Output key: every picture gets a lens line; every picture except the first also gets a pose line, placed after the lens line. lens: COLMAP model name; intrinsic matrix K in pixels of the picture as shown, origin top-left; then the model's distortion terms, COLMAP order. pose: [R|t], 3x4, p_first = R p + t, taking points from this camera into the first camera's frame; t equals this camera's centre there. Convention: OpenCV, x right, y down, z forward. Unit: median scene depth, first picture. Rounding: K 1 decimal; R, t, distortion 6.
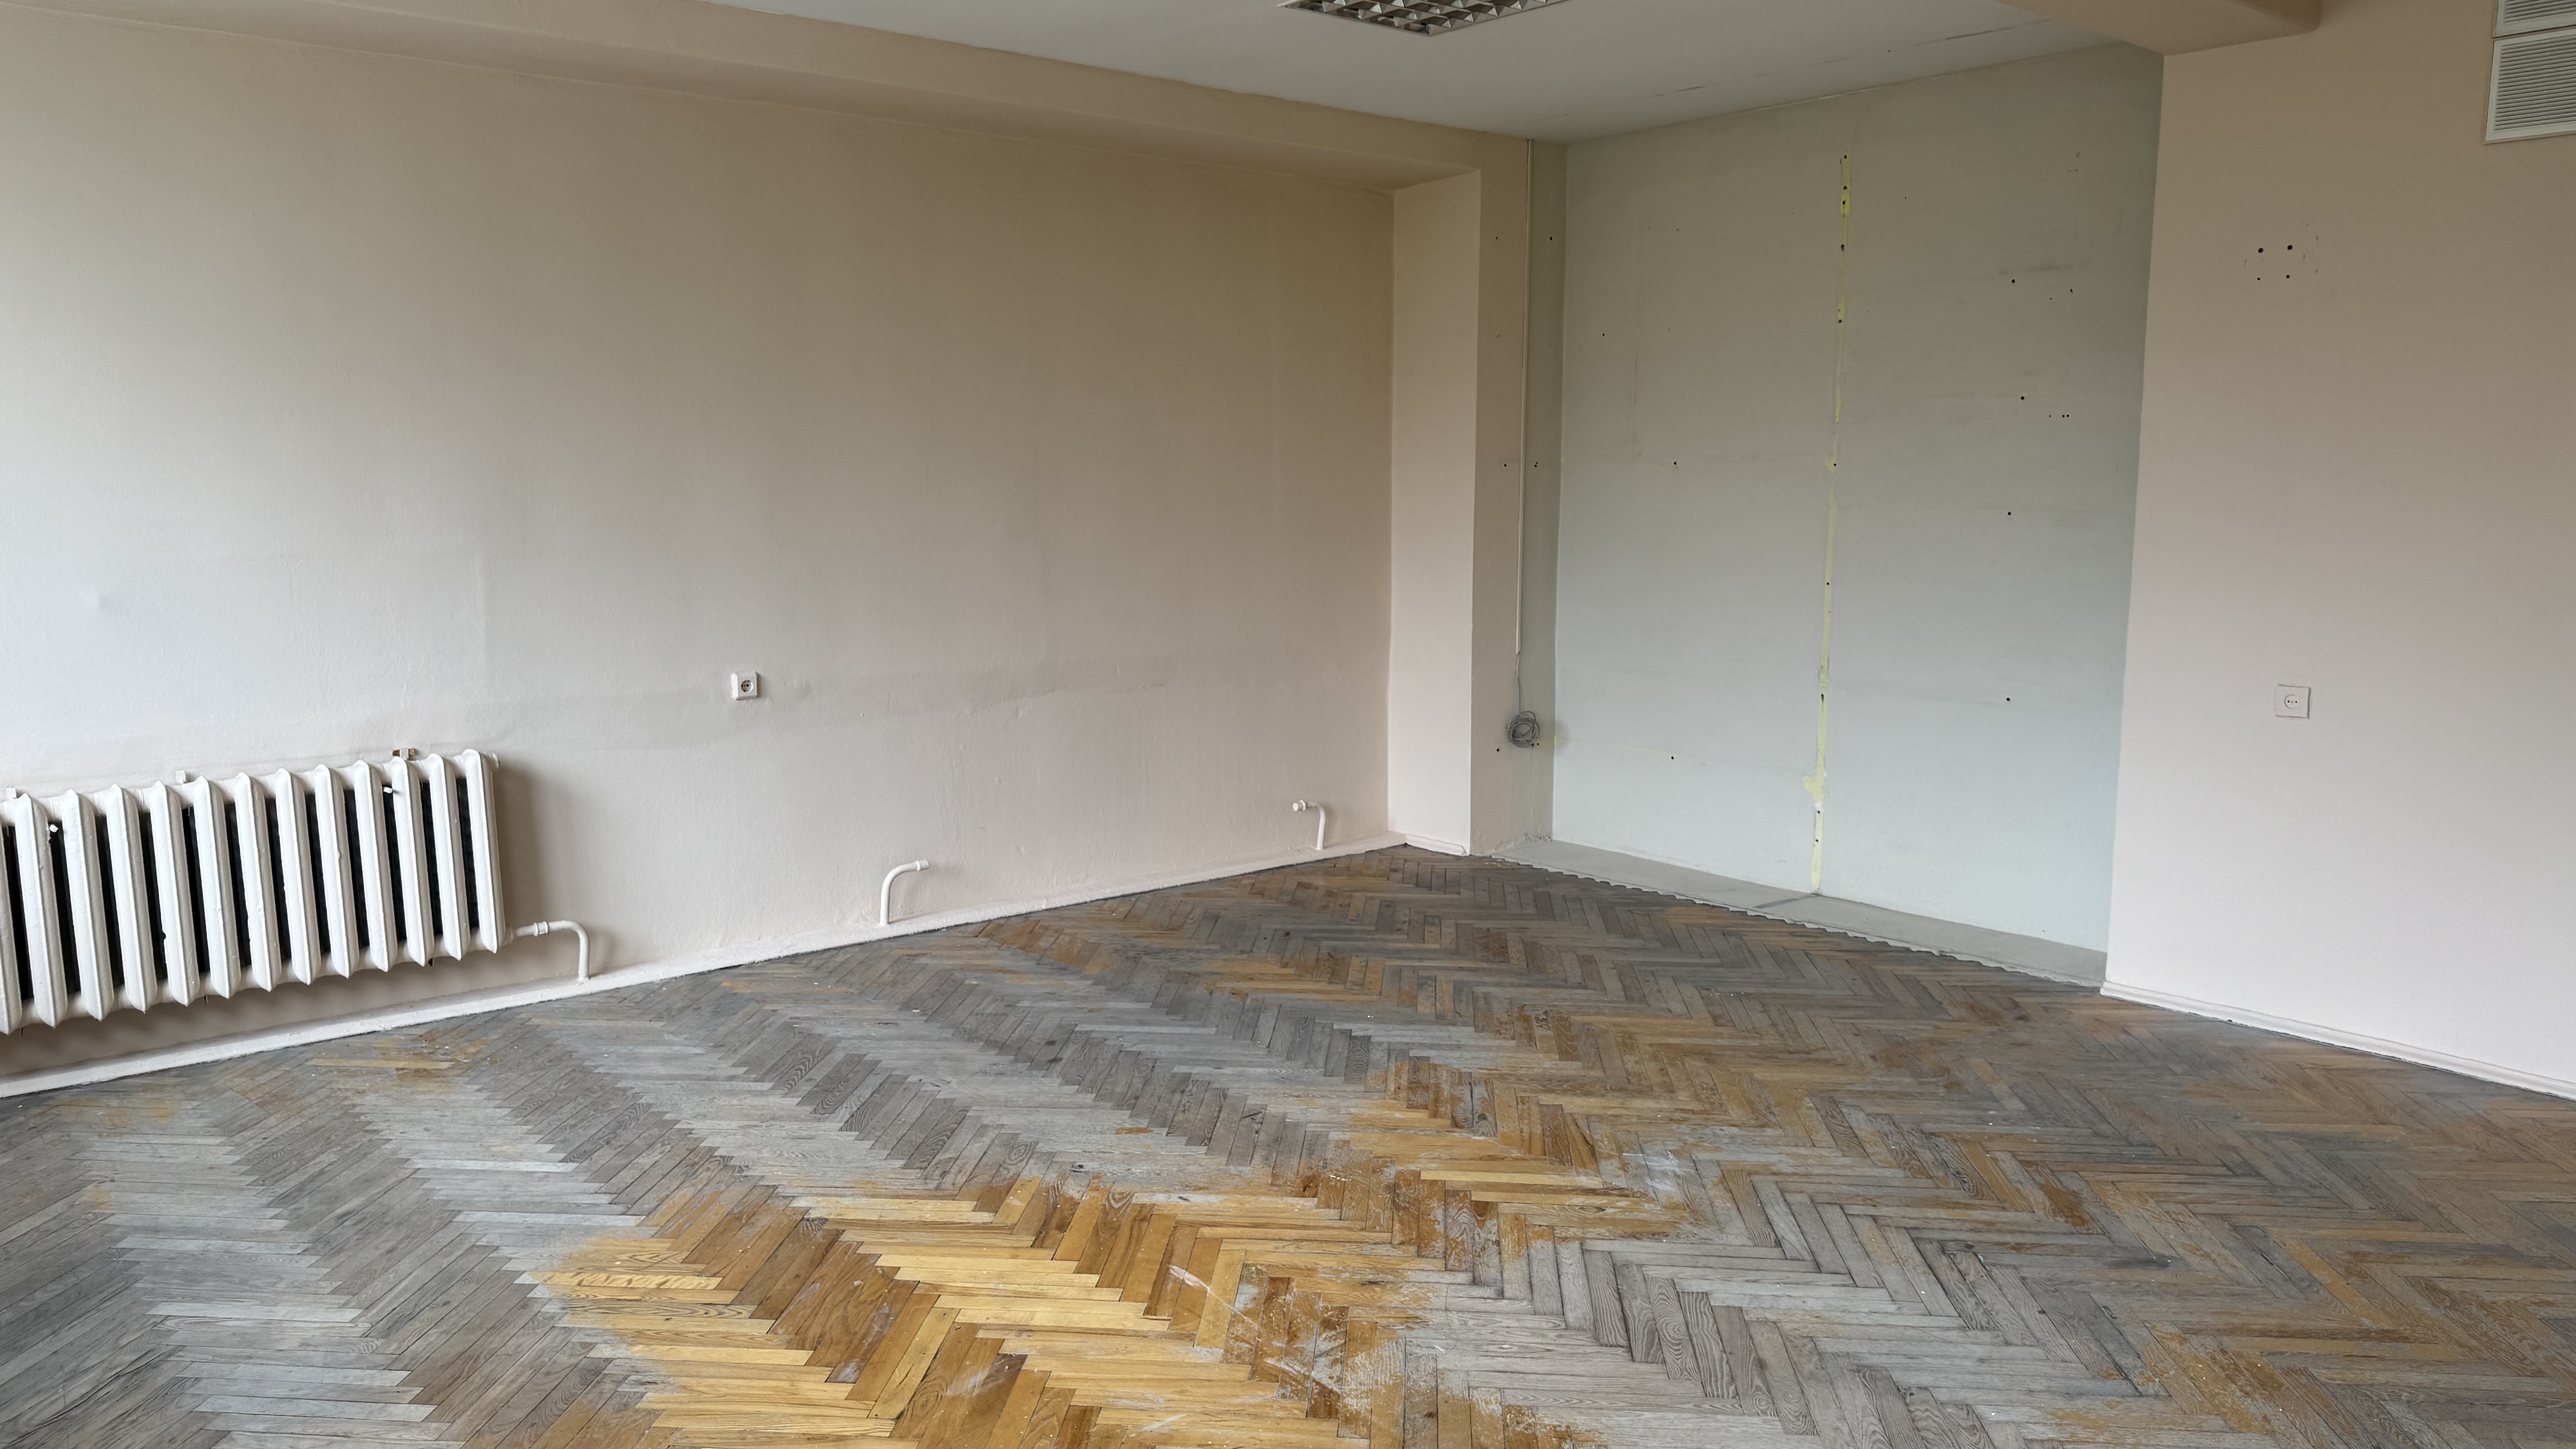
lens RADIAL K [[1814.3, 0, 1288.0], [0, 1814.3, 724.5], [0, 0, 1]] dist [0.229891, -0.268382]
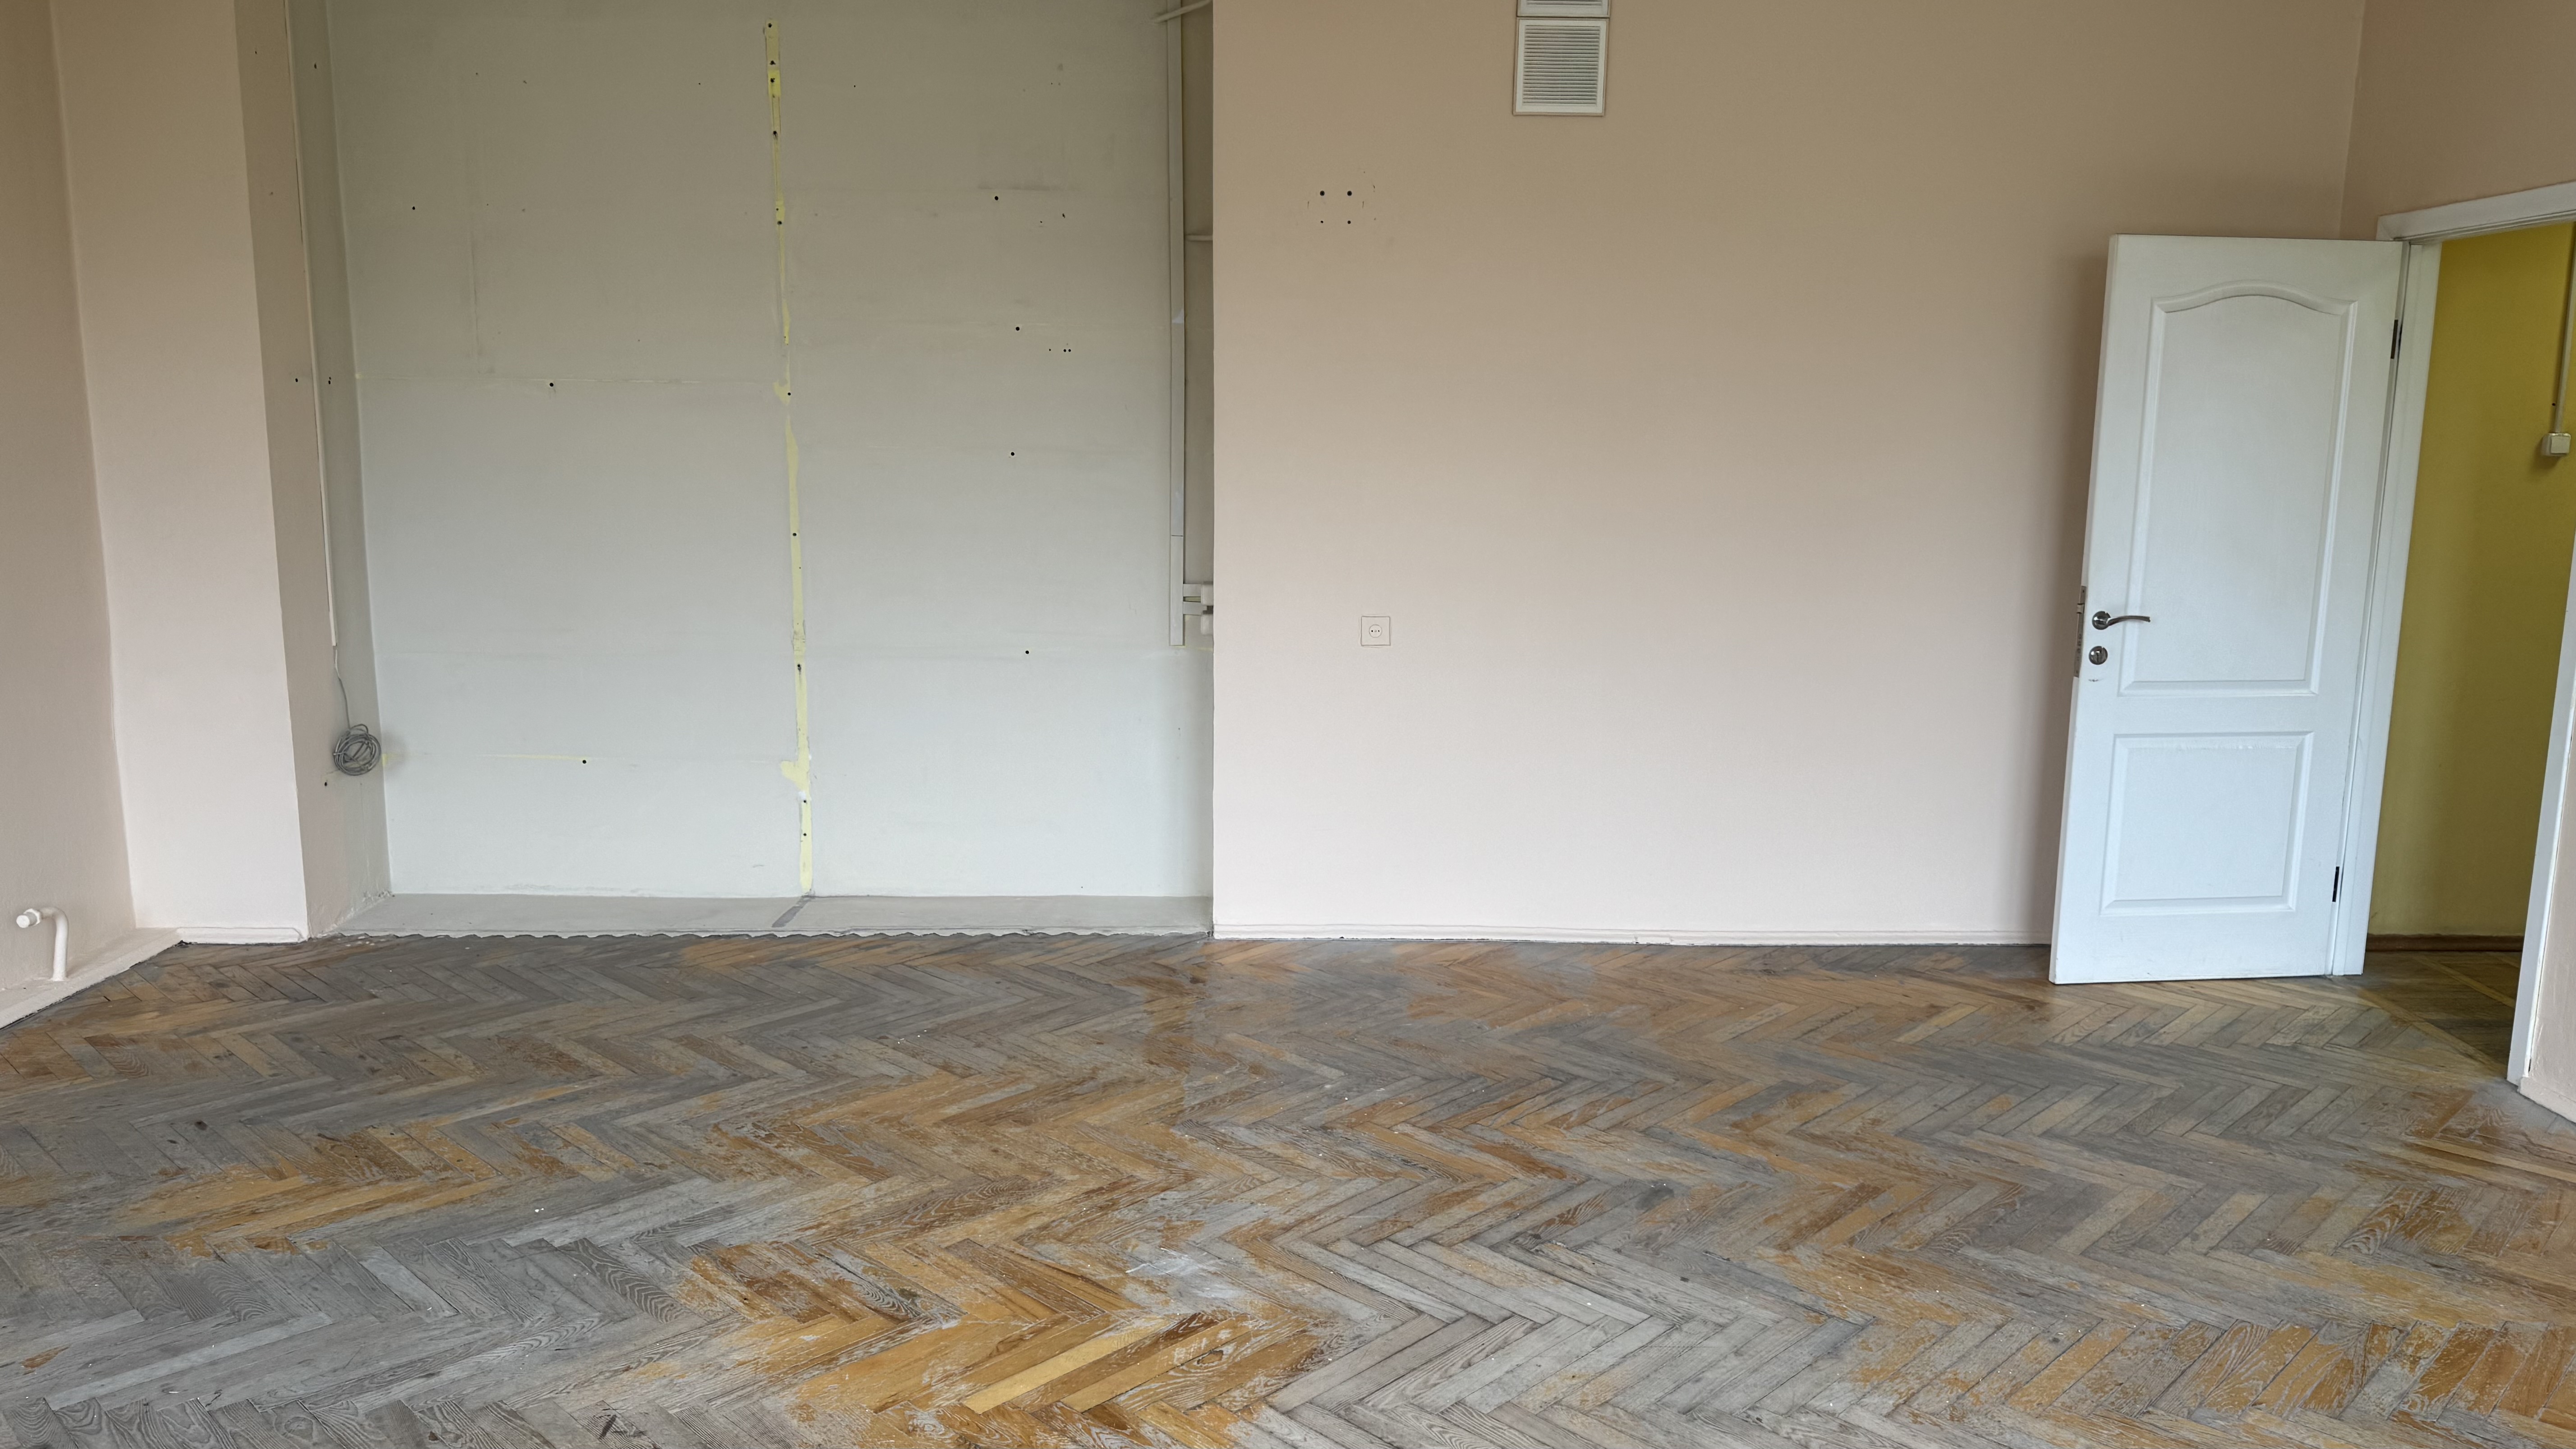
lens RADIAL K [[1829.0, 0, 1288.3], [0, 1829.0, 730.2], [0, 0, 1]] dist [0.140309, -0.193490]
pose [[0.640779, -0.122886, 0.757827, -0.263191], [0.095254, 0.992205, 0.080350, -0.040409], [-0.761793, 0.020700, 0.647489, 0.334233]]
